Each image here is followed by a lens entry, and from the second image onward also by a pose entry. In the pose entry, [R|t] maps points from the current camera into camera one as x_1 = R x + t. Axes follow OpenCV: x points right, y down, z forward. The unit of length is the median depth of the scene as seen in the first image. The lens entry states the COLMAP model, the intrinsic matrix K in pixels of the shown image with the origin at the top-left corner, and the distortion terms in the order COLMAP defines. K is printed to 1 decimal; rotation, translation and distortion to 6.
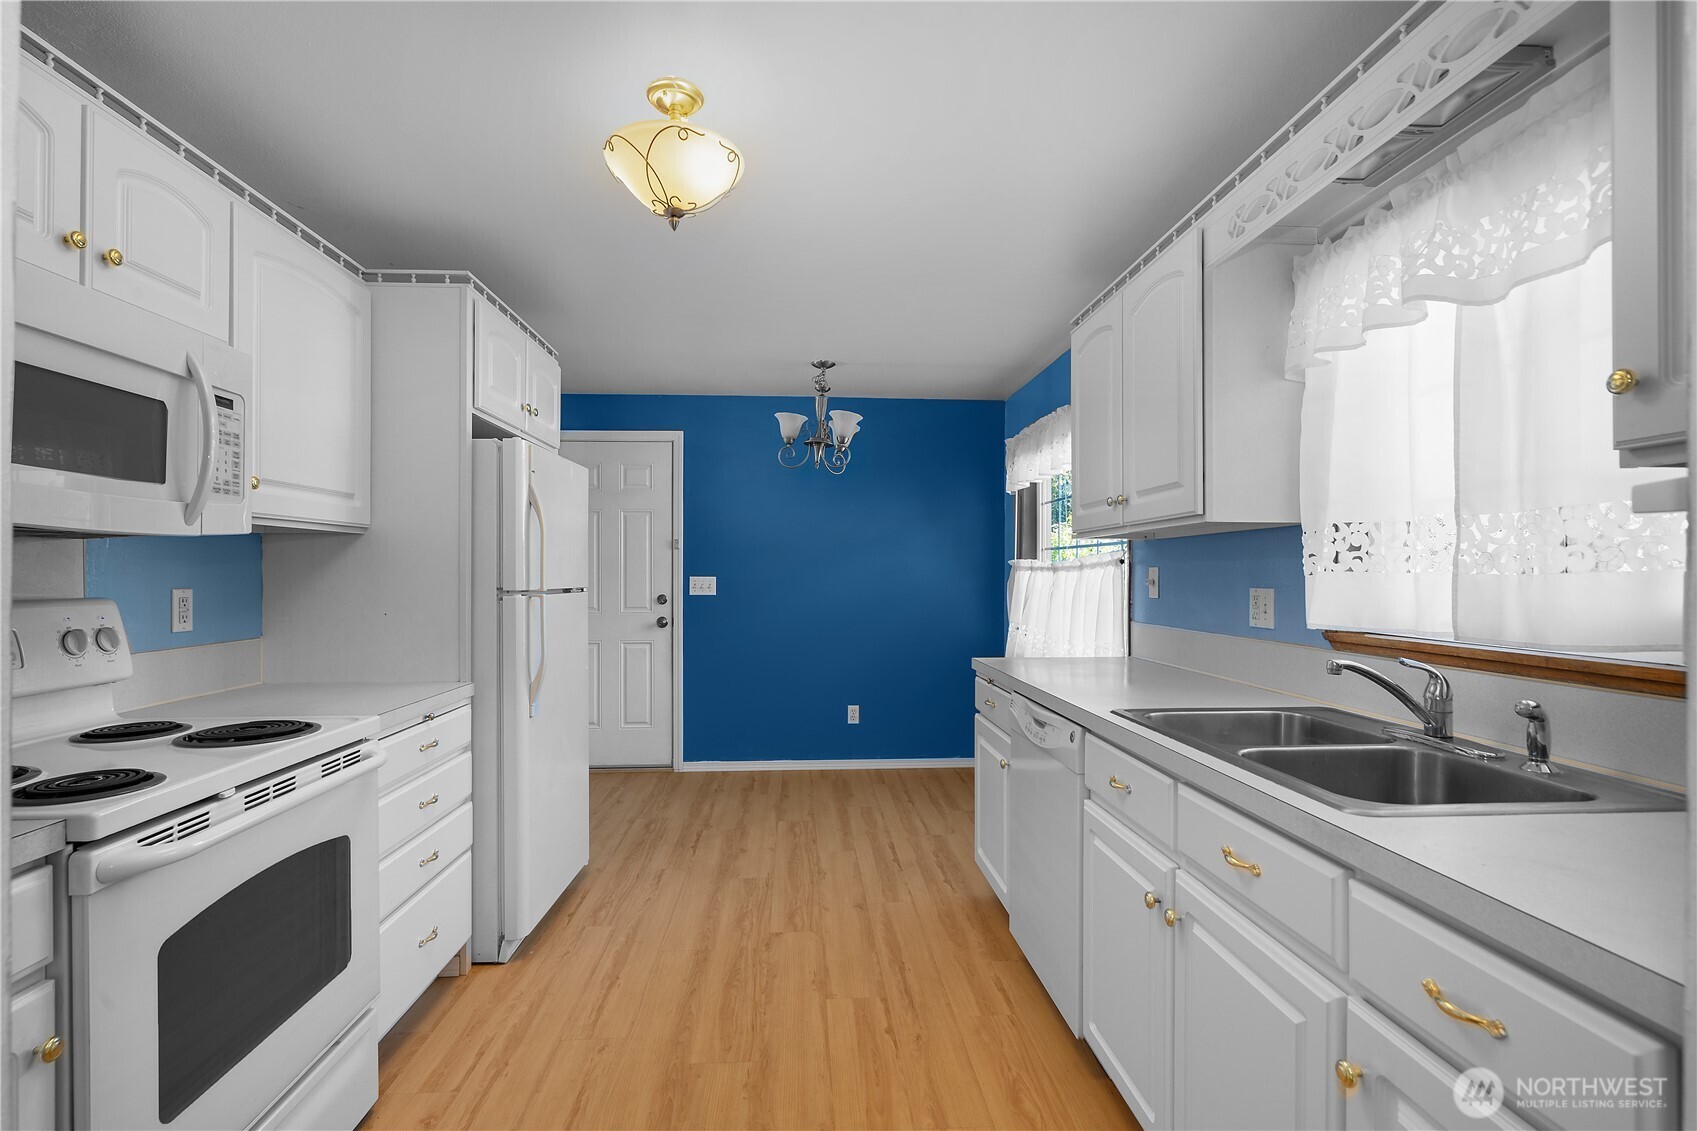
lens RADIAL K [[806.8, 0, 838.2], [0, 806.8, 571.3], [0, 0, 1]] dist [-0.004195, 0.000262]
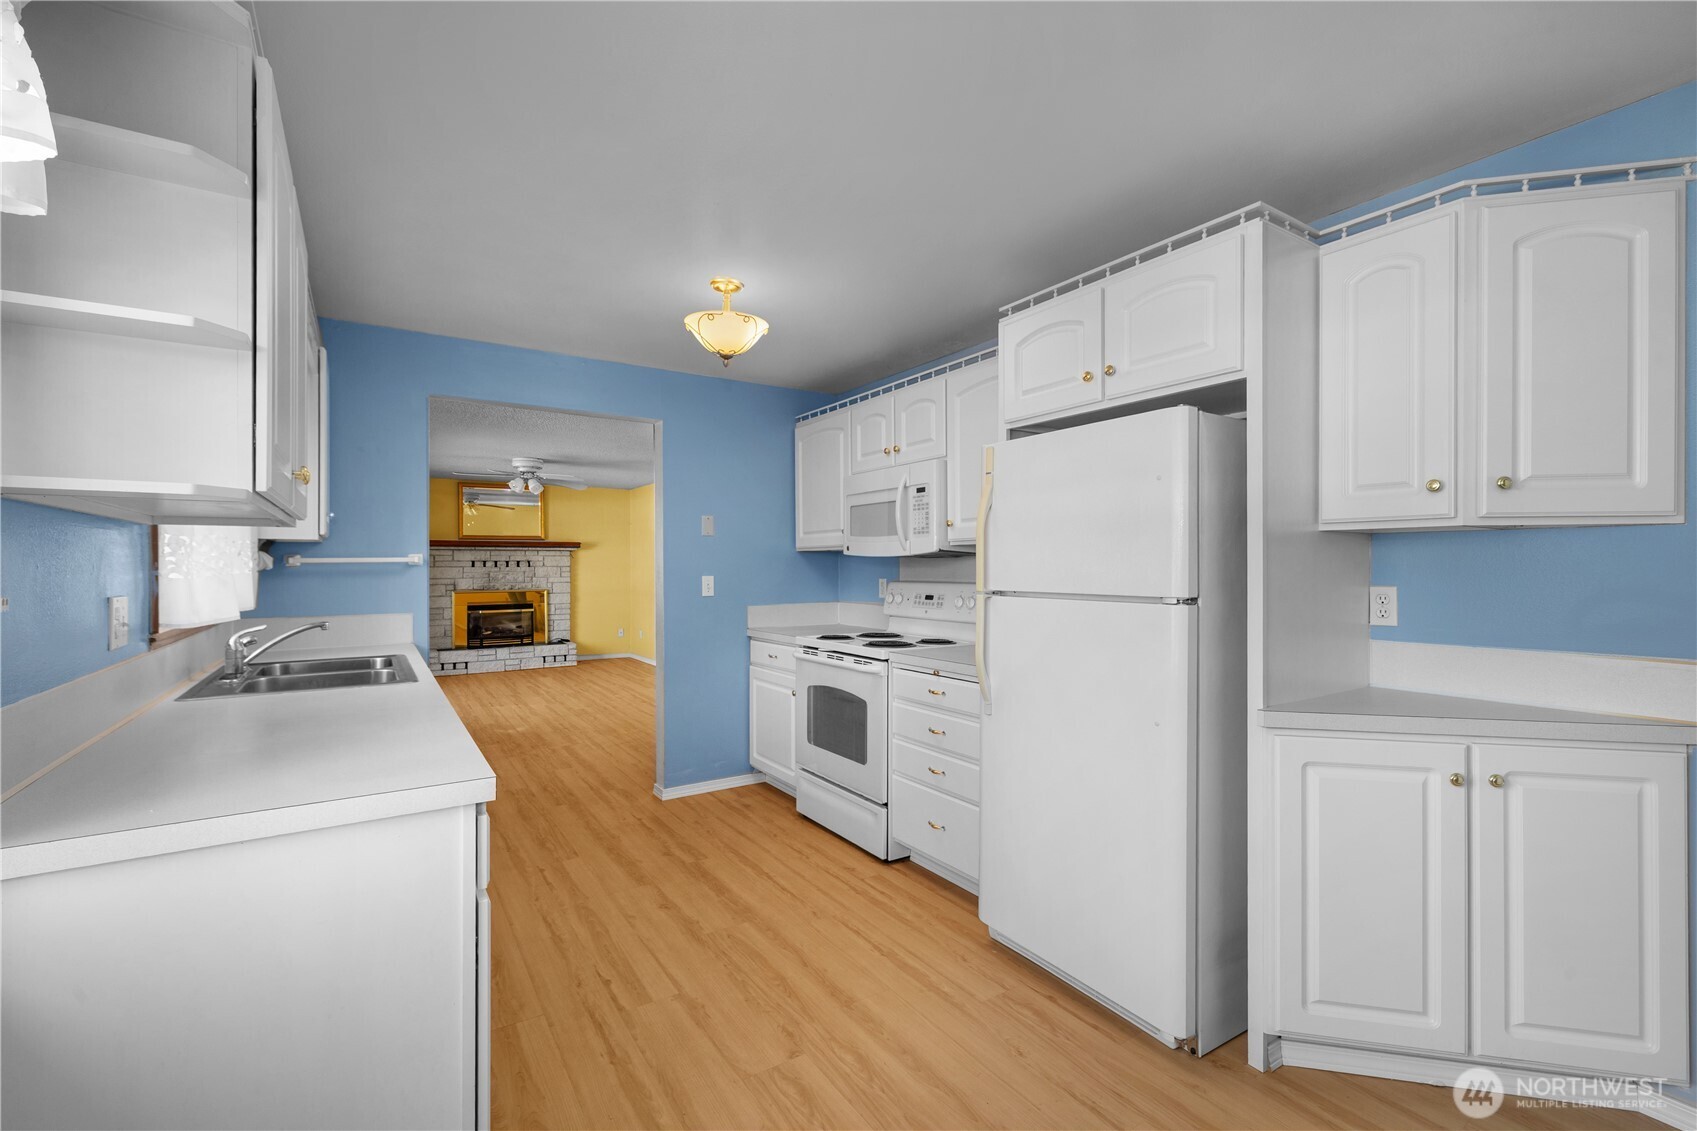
lens RADIAL K [[749.3, 0, 849.7], [0, 749.3, 565.9], [0, 0, 1]] dist [0.004939, -0.001274]
pose [[-0.867421, 0.000903, -0.497574, 0.234095], [0.002574, 0.999993, -0.002671, -0.005821], [0.497569, -0.003598, -0.867417, 1.675361]]
